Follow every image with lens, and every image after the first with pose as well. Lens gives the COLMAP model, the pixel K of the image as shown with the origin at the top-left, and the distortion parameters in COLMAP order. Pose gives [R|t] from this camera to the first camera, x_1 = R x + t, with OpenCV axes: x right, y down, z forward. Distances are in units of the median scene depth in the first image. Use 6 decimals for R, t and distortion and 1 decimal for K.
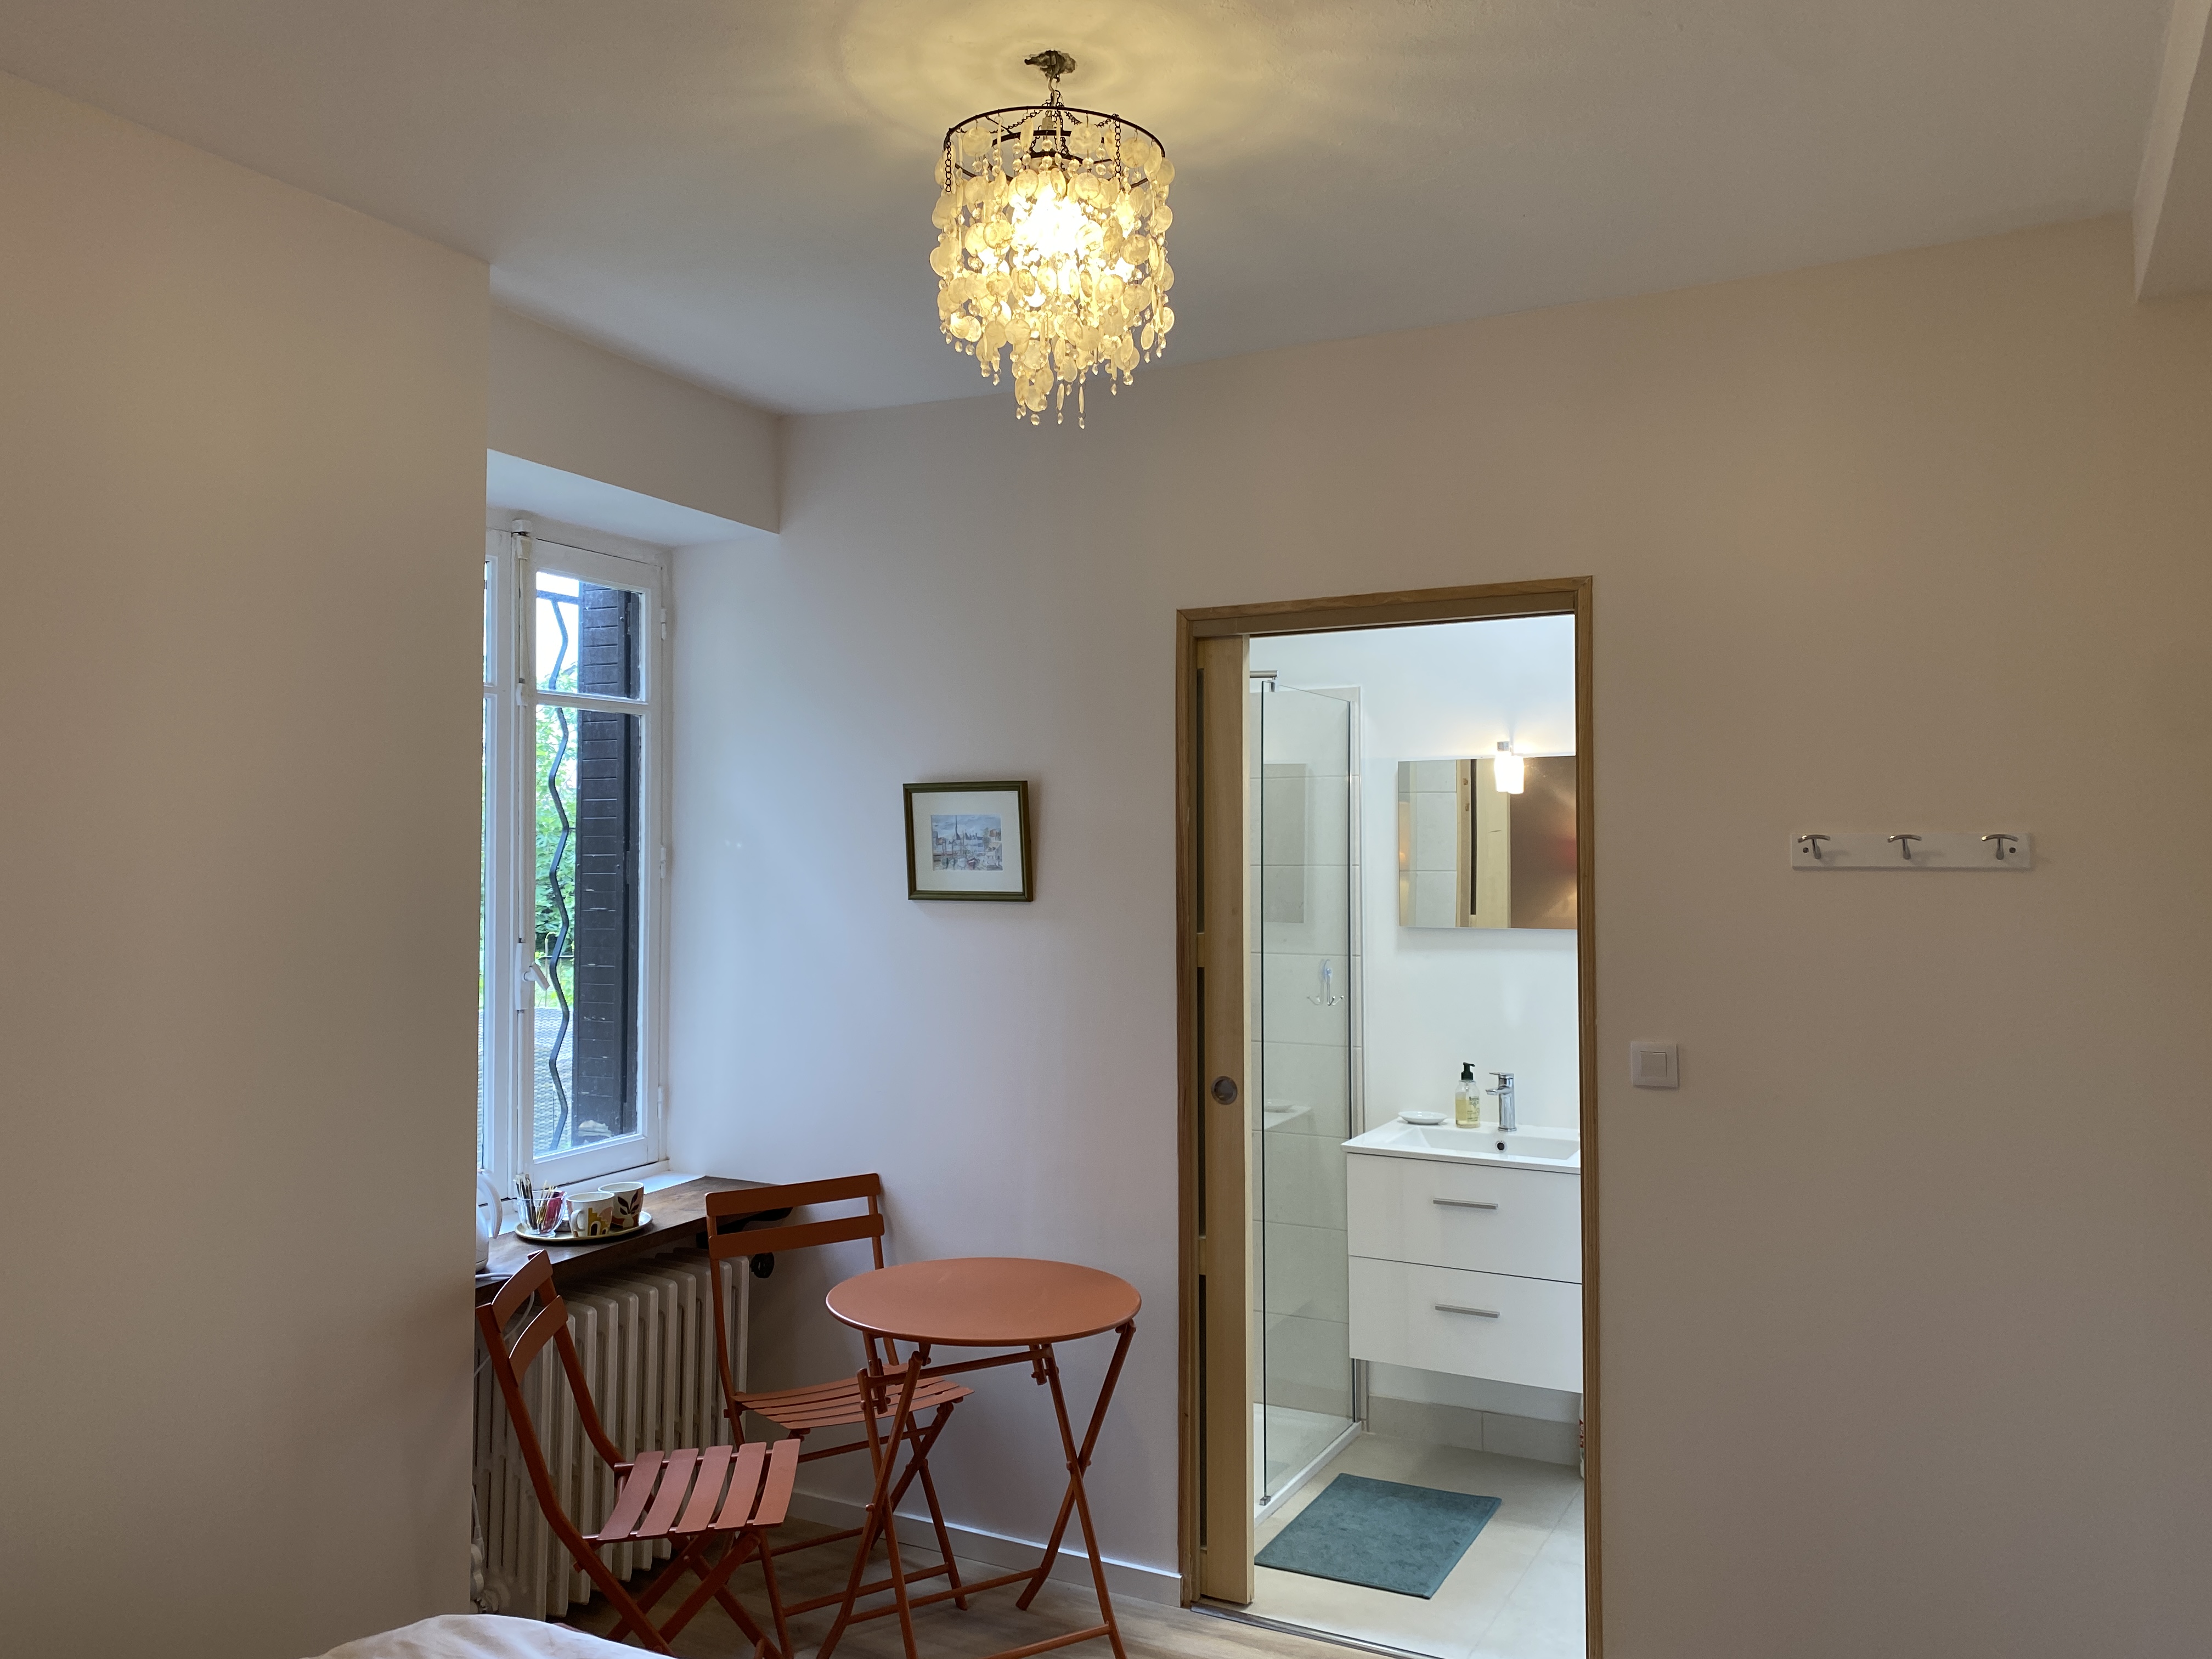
lens RADIAL K [[1674.1, 0, 1111.2], [0, 1674.1, 821.7], [0, 0, 1]] dist [0.016089, -0.021560]
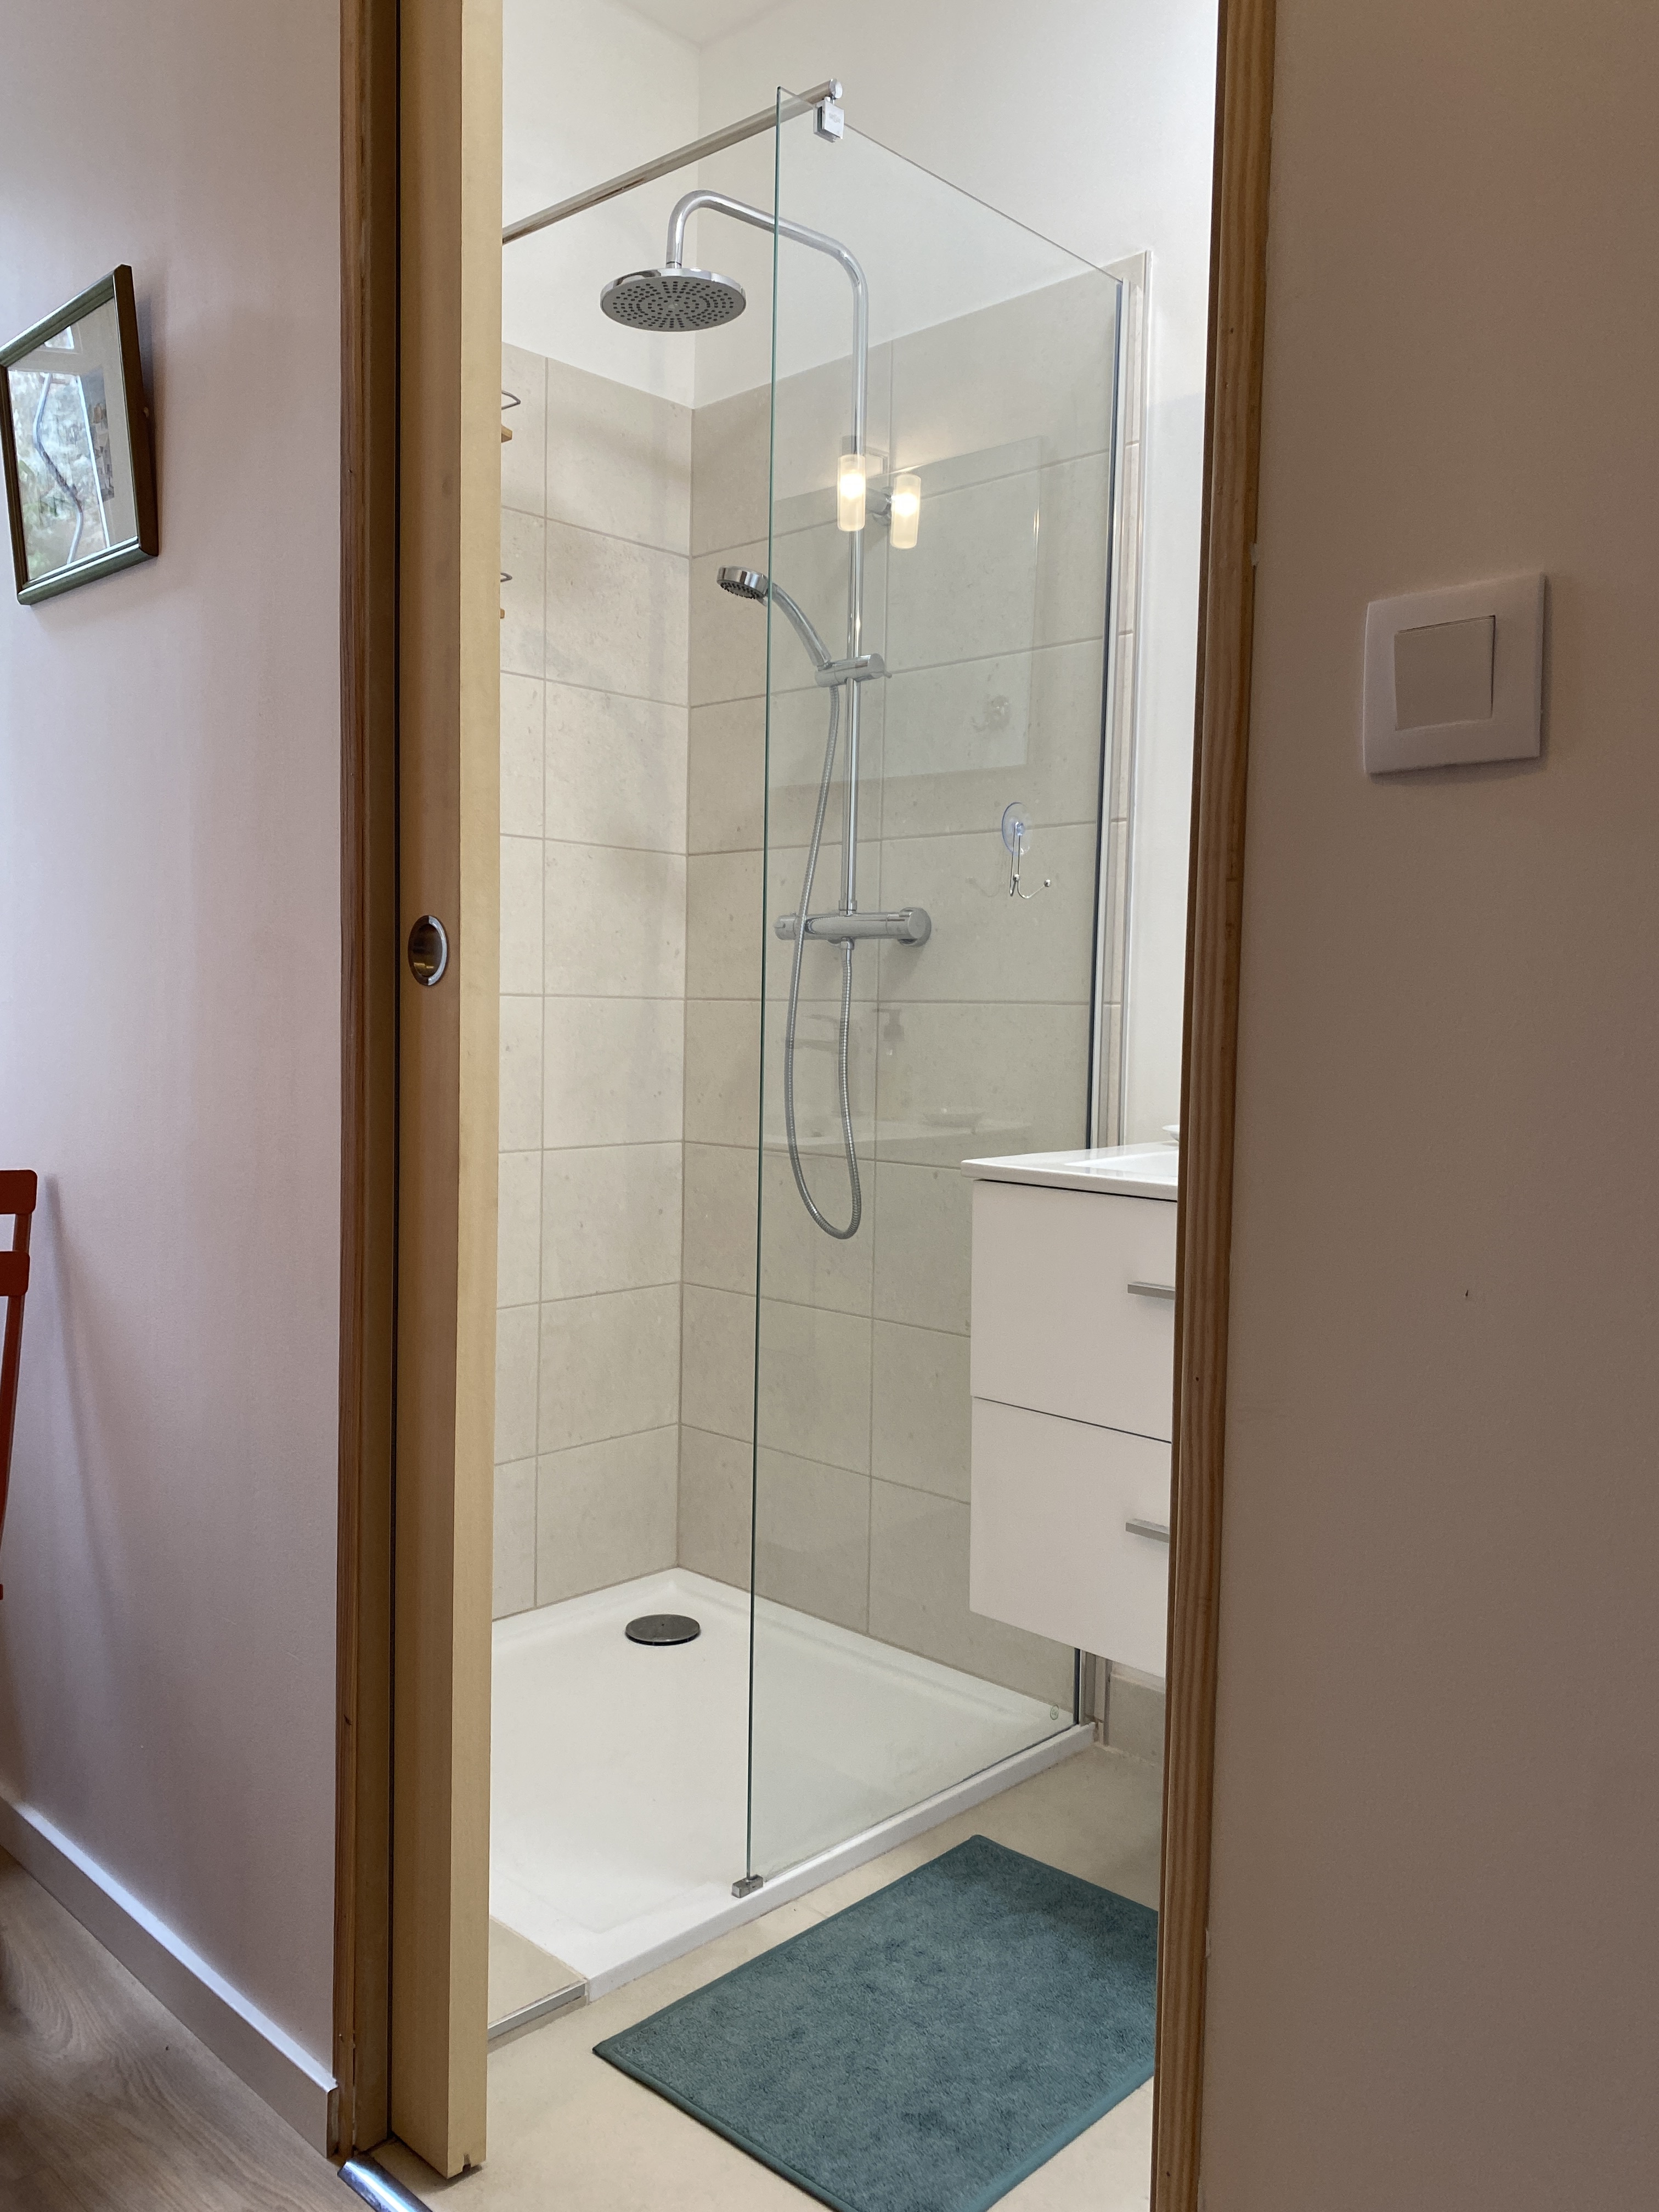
lens RADIAL K [[1674.1, 0, 830.4], [0, 1674.1, 1114.5], [0, 0, 1]] dist [0.016089, -0.021560]
pose [[0.960618, 0.038336, -0.275215, 0.217986], [-0.014954, 0.996134, 0.086563, 0.133784], [0.277469, -0.079038, 0.957478, 0.524093]]
